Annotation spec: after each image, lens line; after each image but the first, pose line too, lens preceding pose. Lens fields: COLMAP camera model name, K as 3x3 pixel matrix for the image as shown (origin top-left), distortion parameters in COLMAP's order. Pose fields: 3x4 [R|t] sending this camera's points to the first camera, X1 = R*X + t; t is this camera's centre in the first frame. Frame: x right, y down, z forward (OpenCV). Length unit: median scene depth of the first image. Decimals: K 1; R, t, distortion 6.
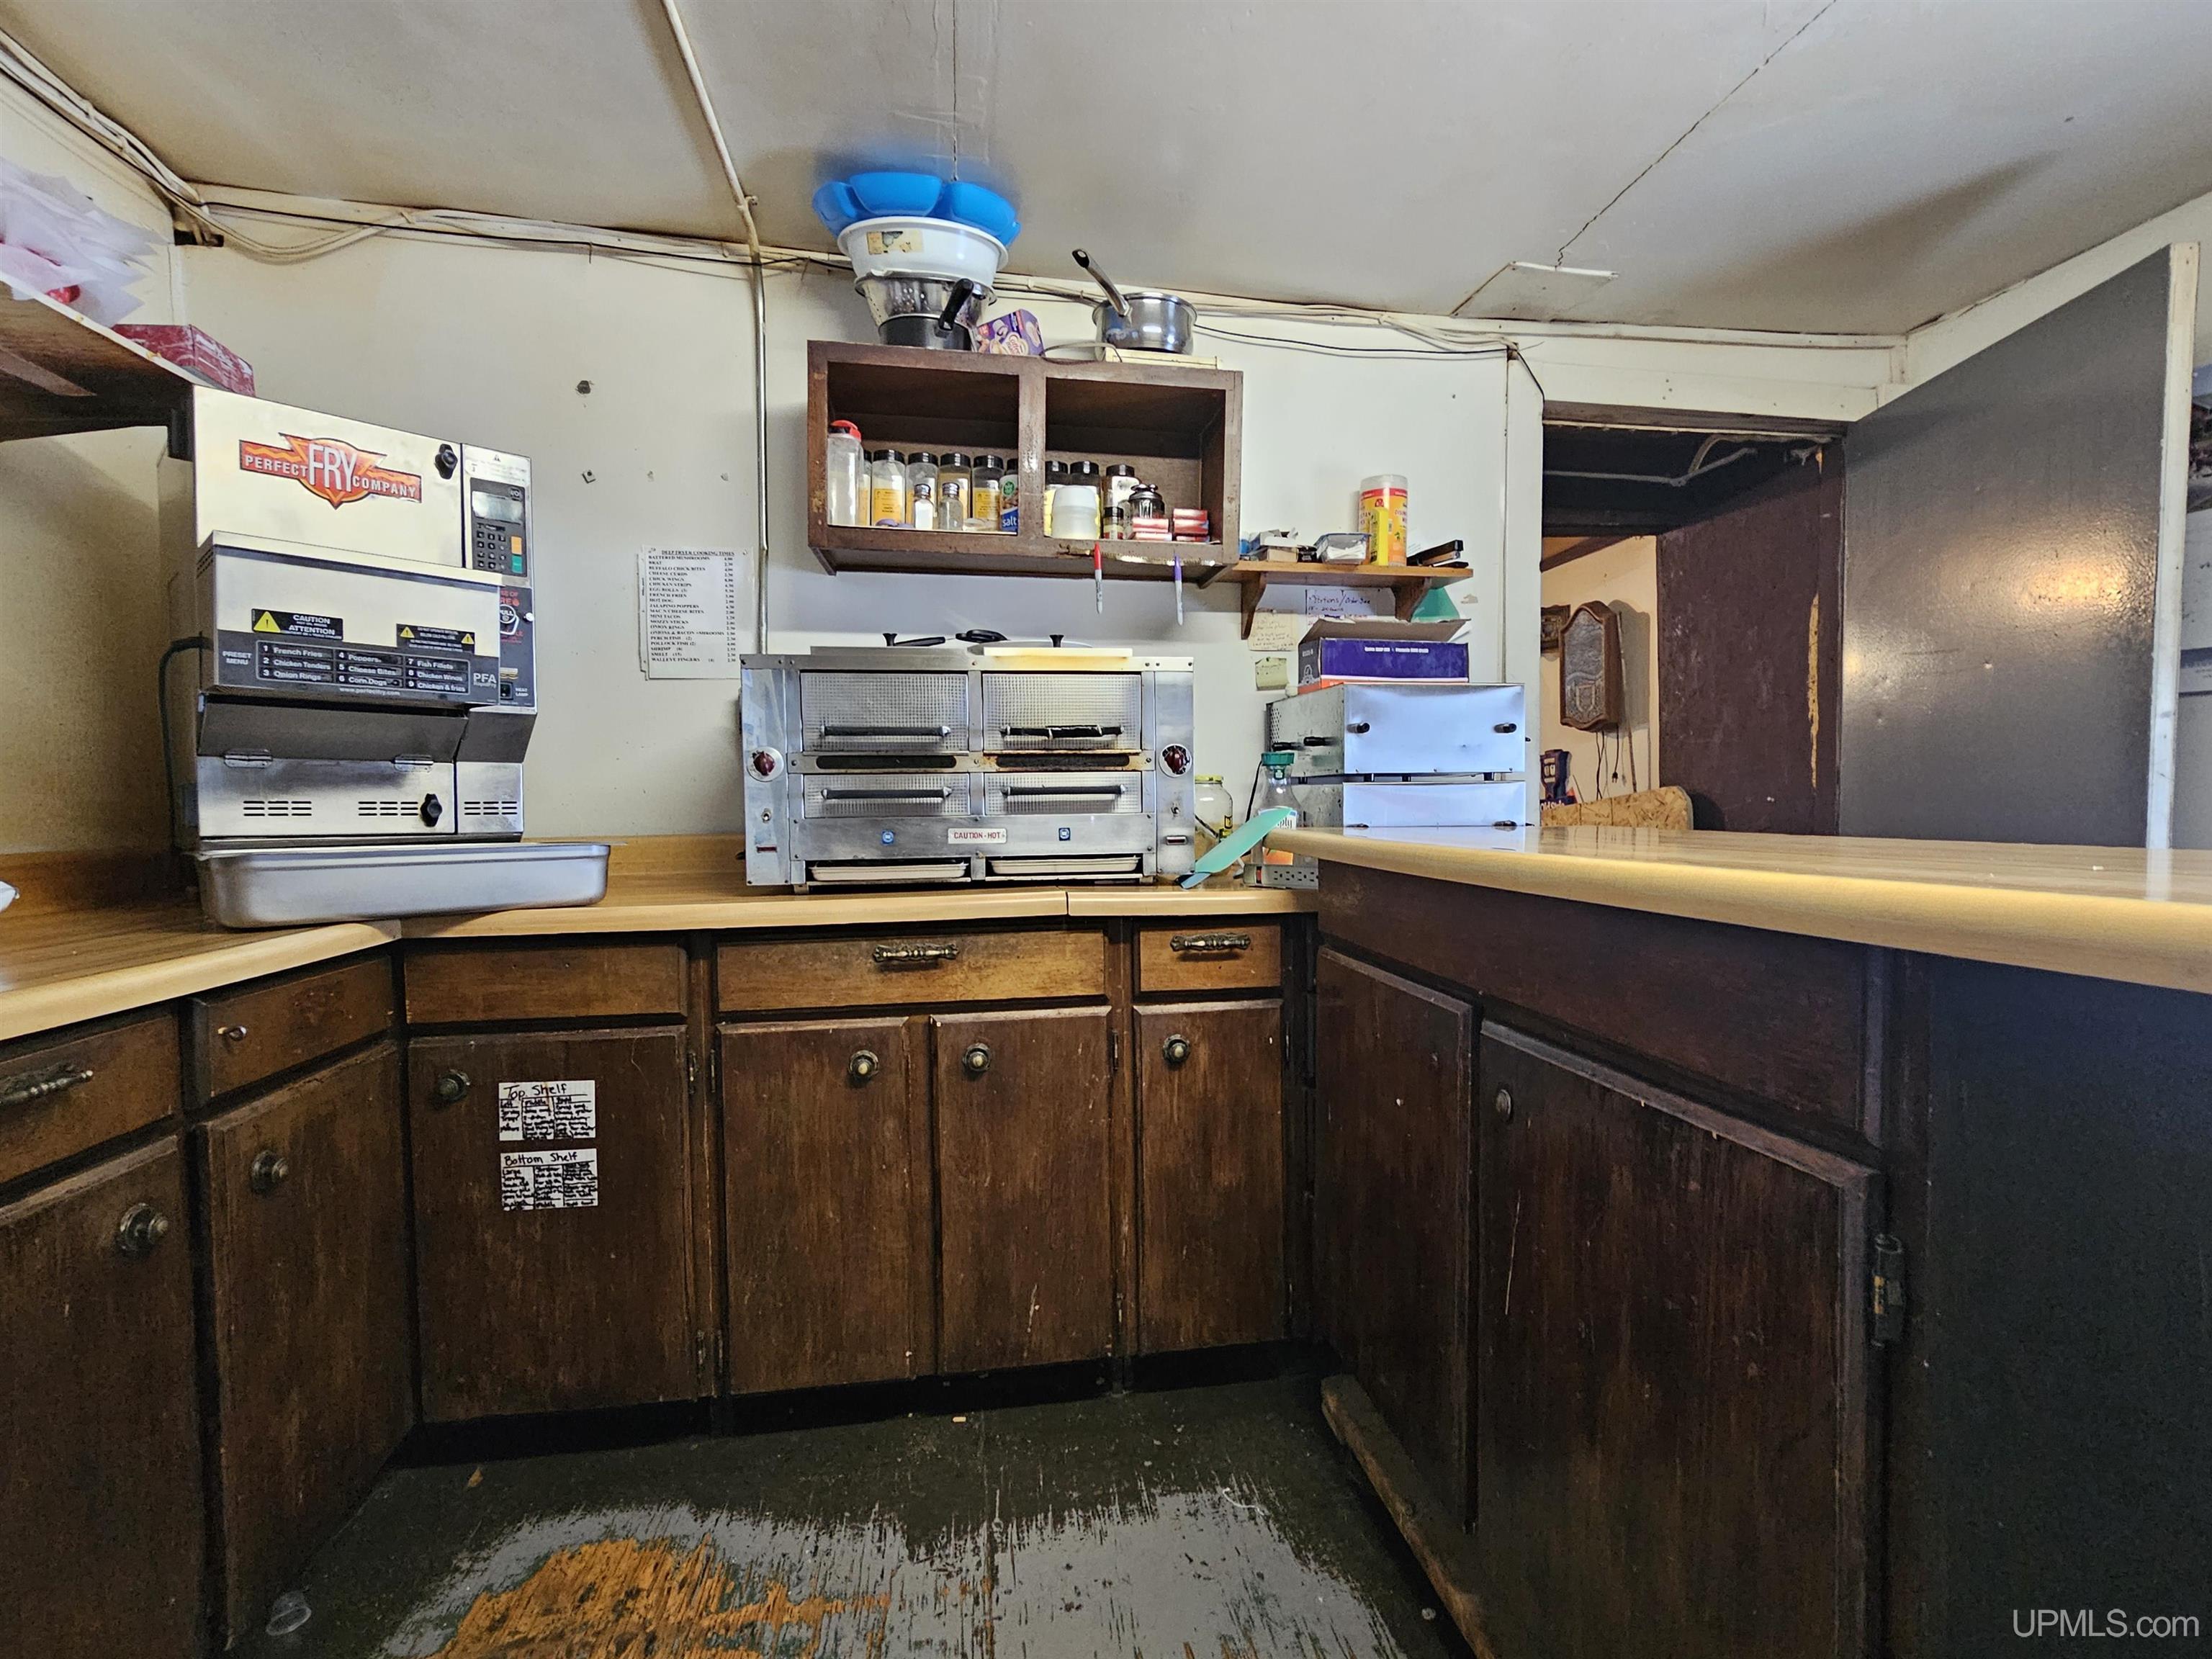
lens RADIAL K [[1038.0, 0, 1115.1], [0, 1038.0, 838.5], [0, 0, 1]] dist [-0.000398, 0.000753]
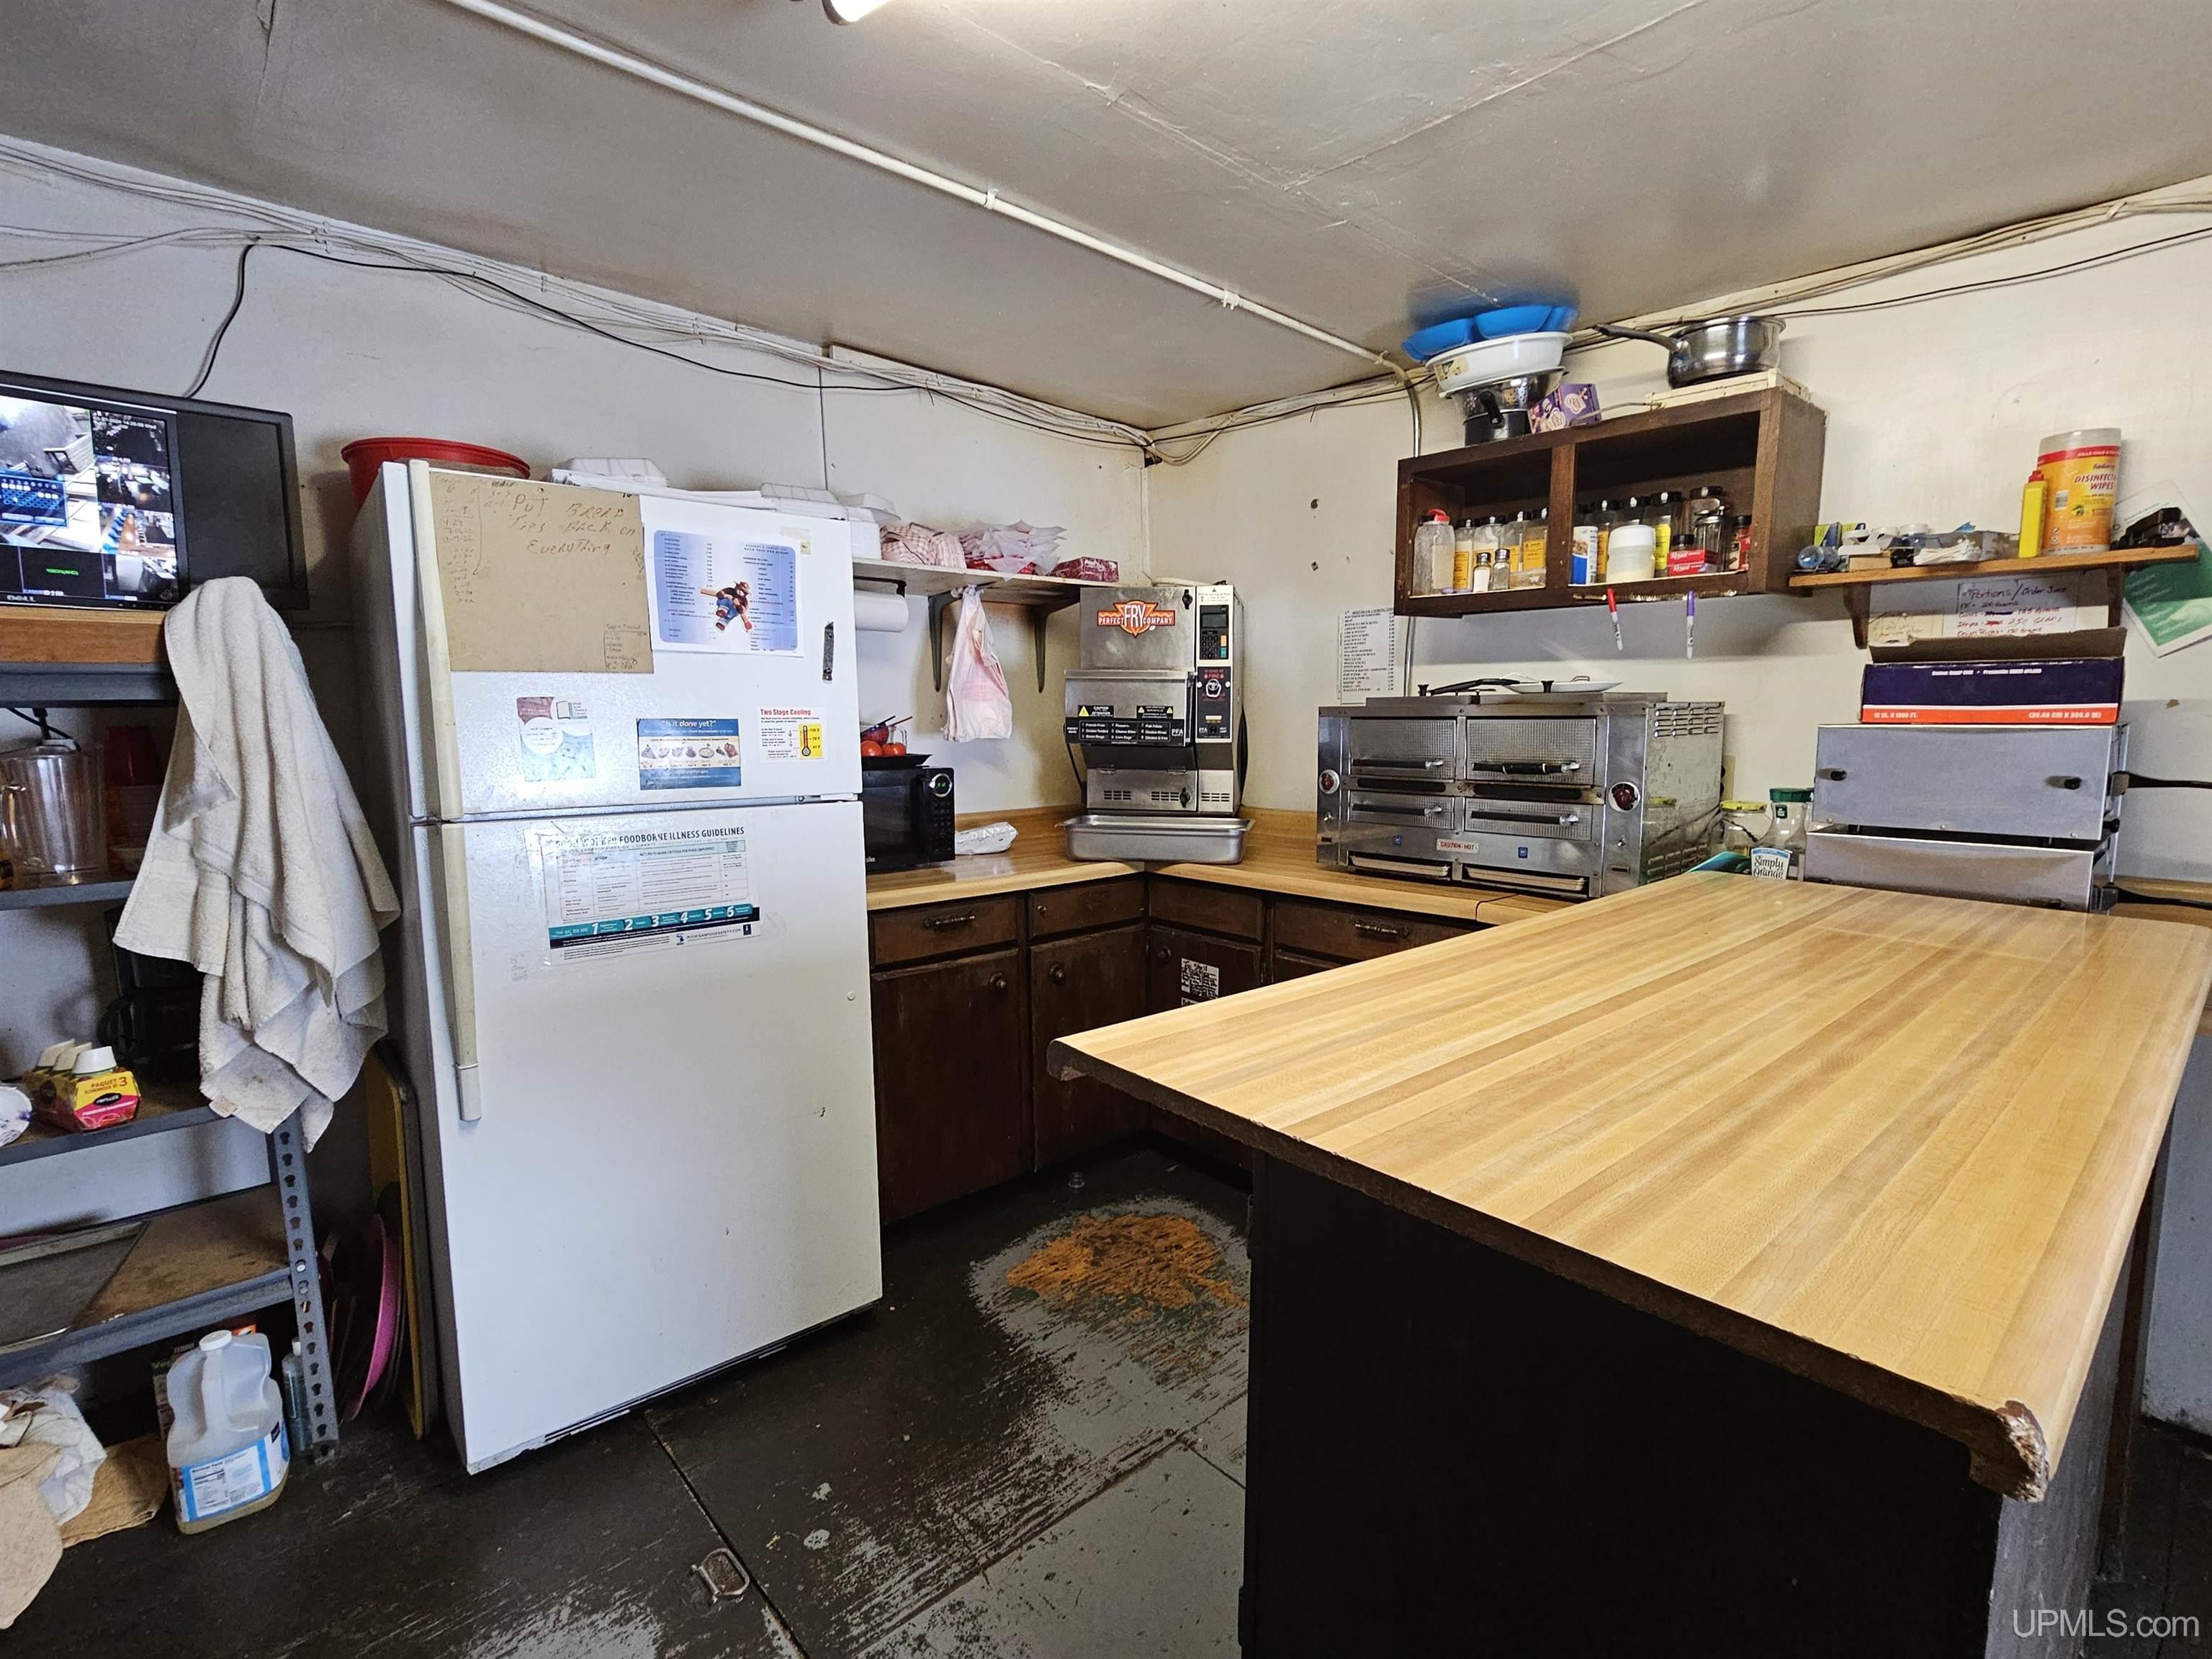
lens RADIAL K [[1038.0, 0, 1115.1], [0, 1038.0, 838.5], [0, 0, 1]] dist [-0.000398, 0.000753]
pose [[0.539745, 0.109047, -0.834736, 0.706647], [-0.032177, 0.993523, 0.108984, -0.138125], [0.841213, -0.031965, 0.539758, -0.041880]]
